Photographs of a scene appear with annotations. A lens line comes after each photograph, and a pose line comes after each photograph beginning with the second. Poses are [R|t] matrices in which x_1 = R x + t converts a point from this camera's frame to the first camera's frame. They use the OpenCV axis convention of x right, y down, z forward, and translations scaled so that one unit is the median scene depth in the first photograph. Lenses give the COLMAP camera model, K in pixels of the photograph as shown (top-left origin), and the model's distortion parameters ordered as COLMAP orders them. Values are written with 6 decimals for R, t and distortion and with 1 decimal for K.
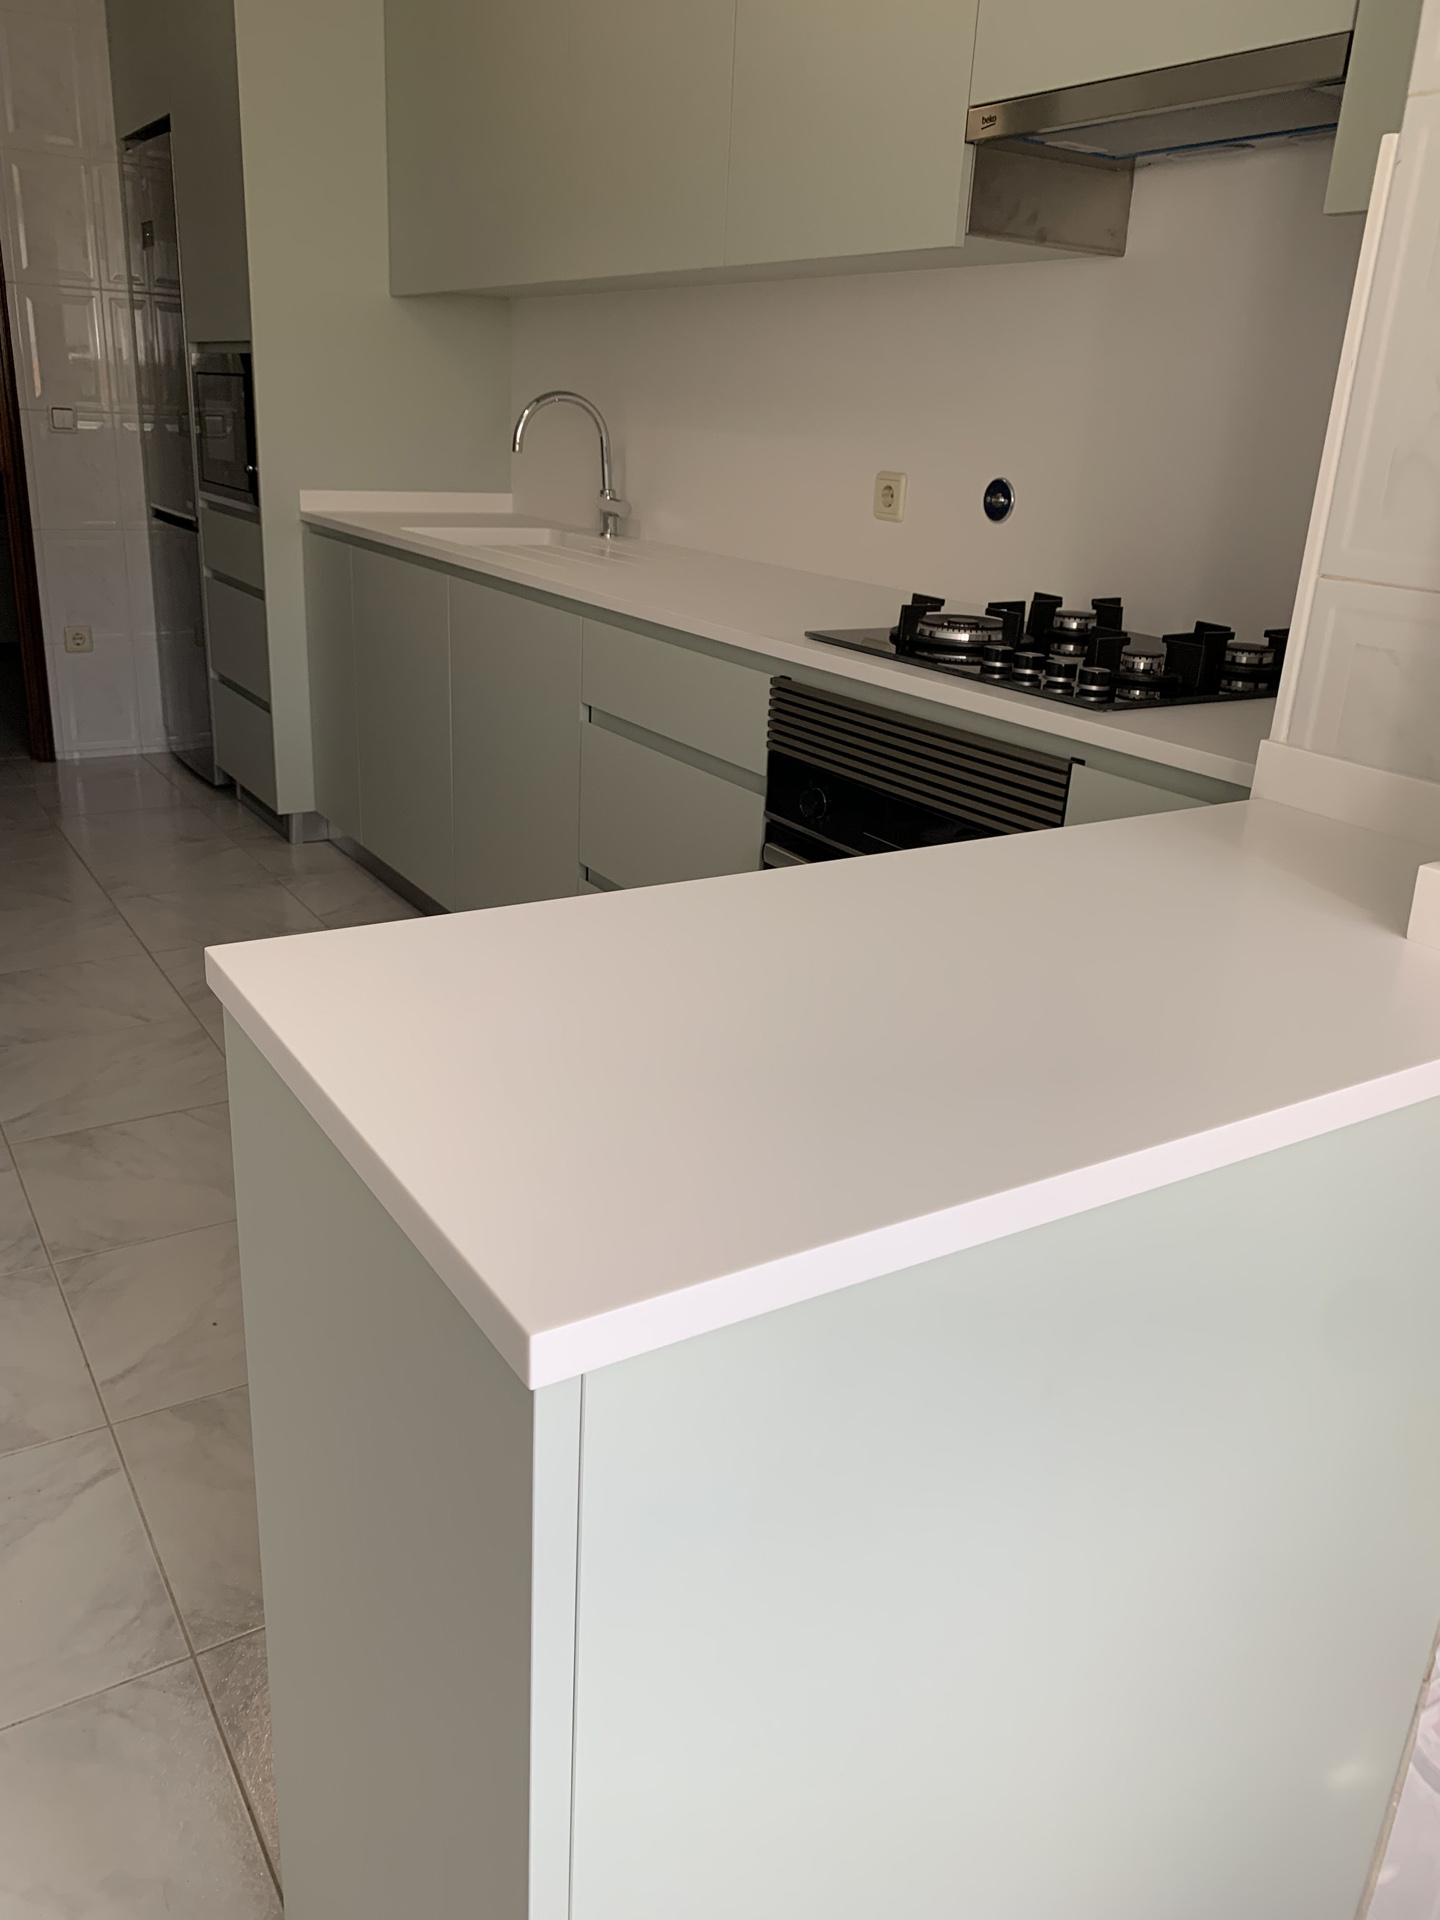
lens RADIAL K [[1469.0, 0, 704.5], [0, 1469.0, 925.7], [0, 0, 1]] dist [0.028493, -0.027363]
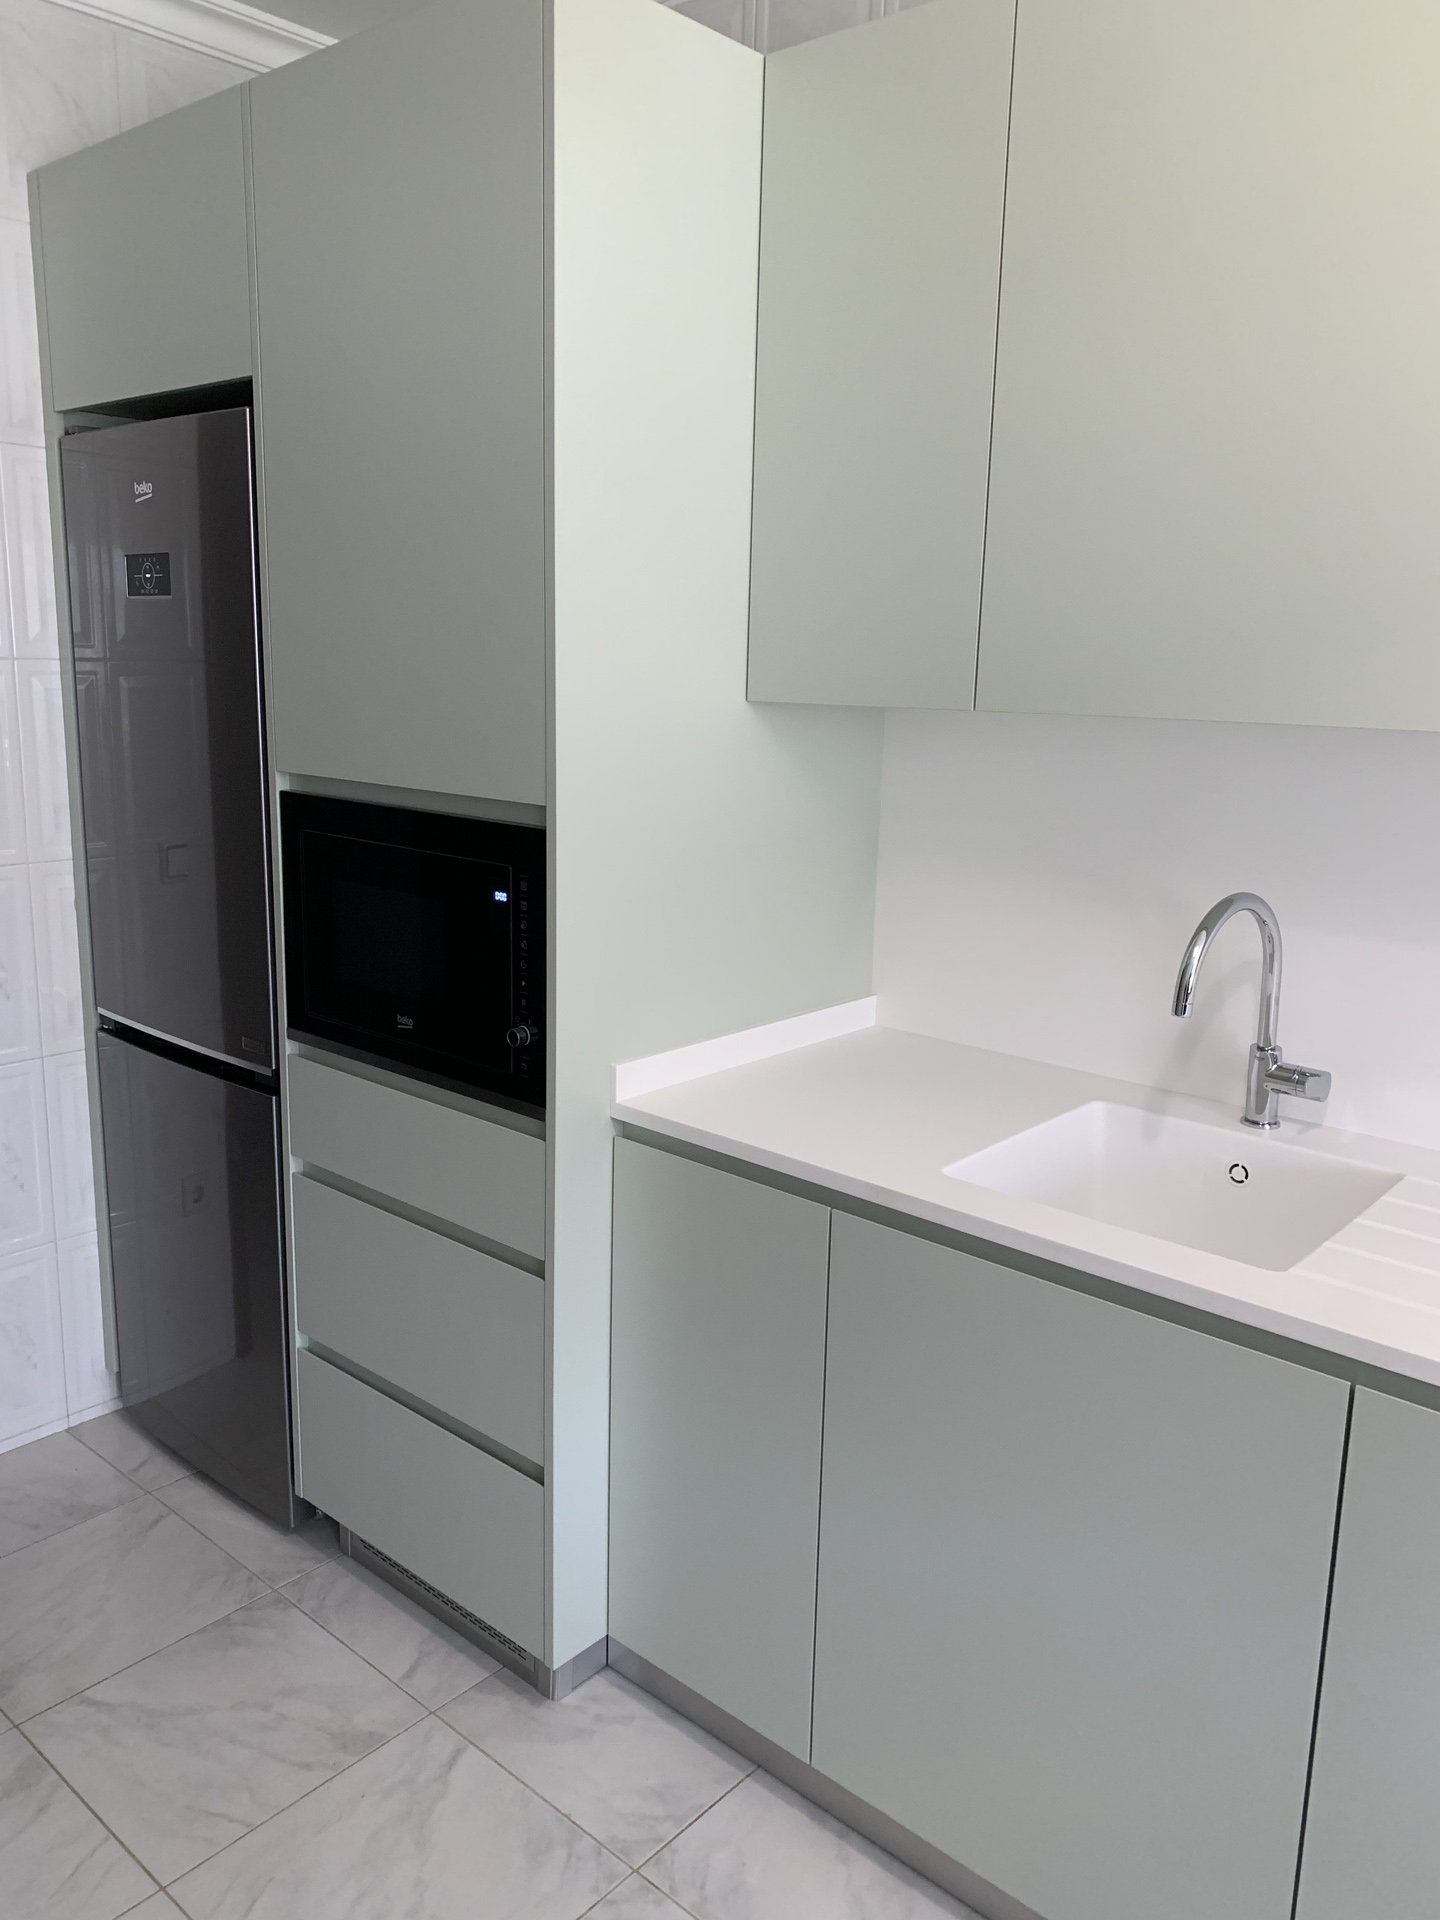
lens RADIAL K [[1469.0, 0, 709.3], [0, 1469.0, 945.0], [0, 0, 1]] dist [0.028493, -0.027363]
pose [[0.958806, -0.078923, 0.272877, -0.527151], [0.114437, 0.986545, -0.116764, -0.378495], [-0.259990, 0.143181, 0.954937, 0.682928]]
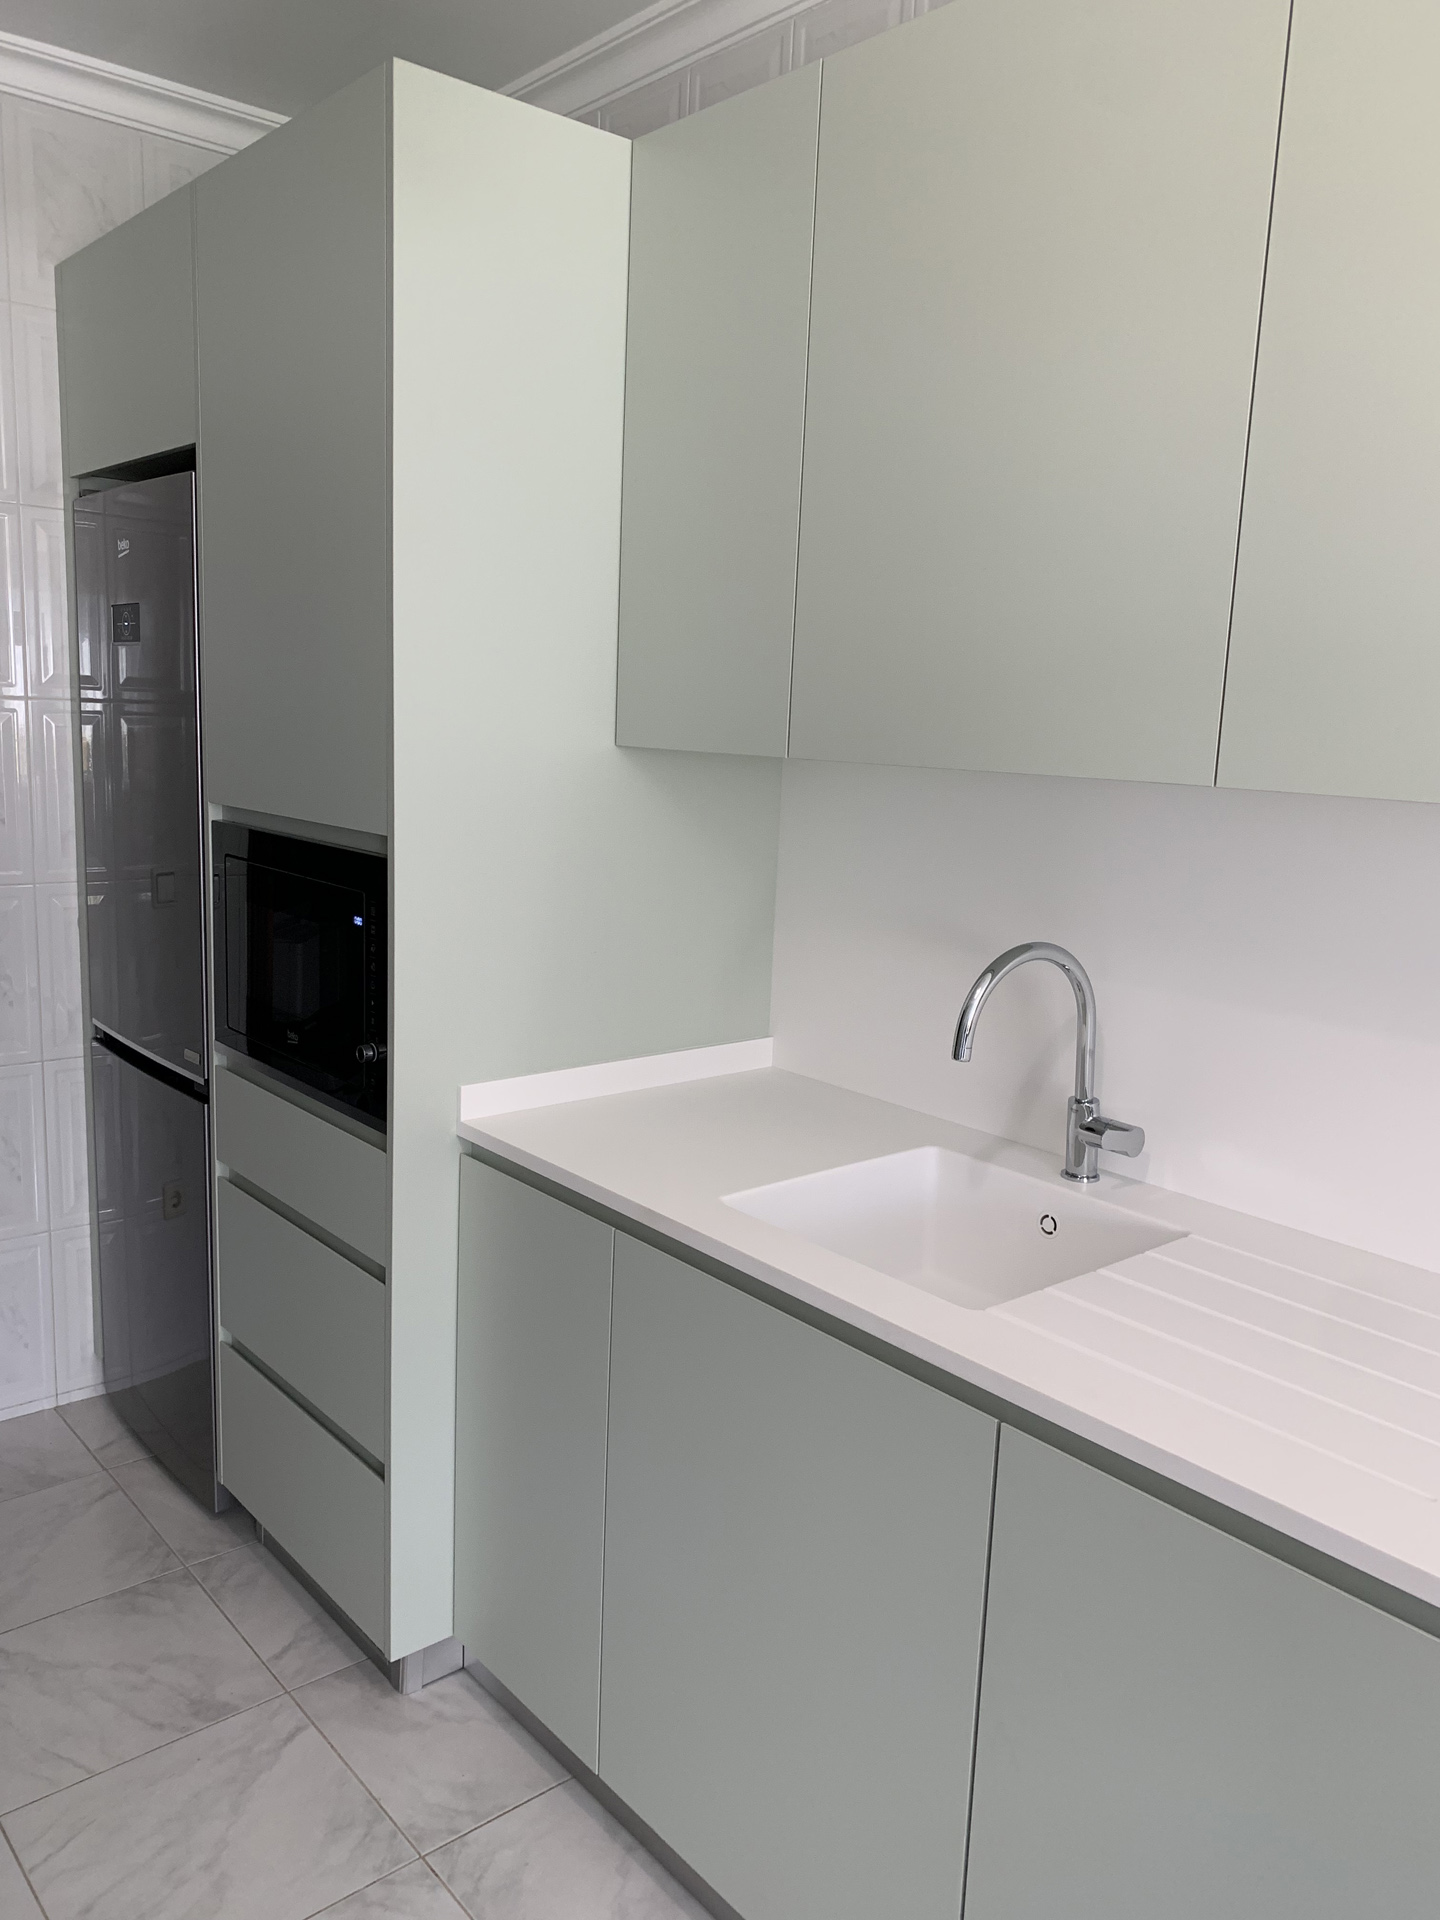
lens RADIAL K [[1469.0, 0, 706.9], [0, 1469.0, 961.0], [0, 0, 1]] dist [0.028493, -0.027363]
pose [[0.989872, -0.031591, 0.138402, -0.357144], [0.053575, 0.985965, -0.158126, -0.346047], [-0.131464, 0.163939, 0.977671, 0.619965]]
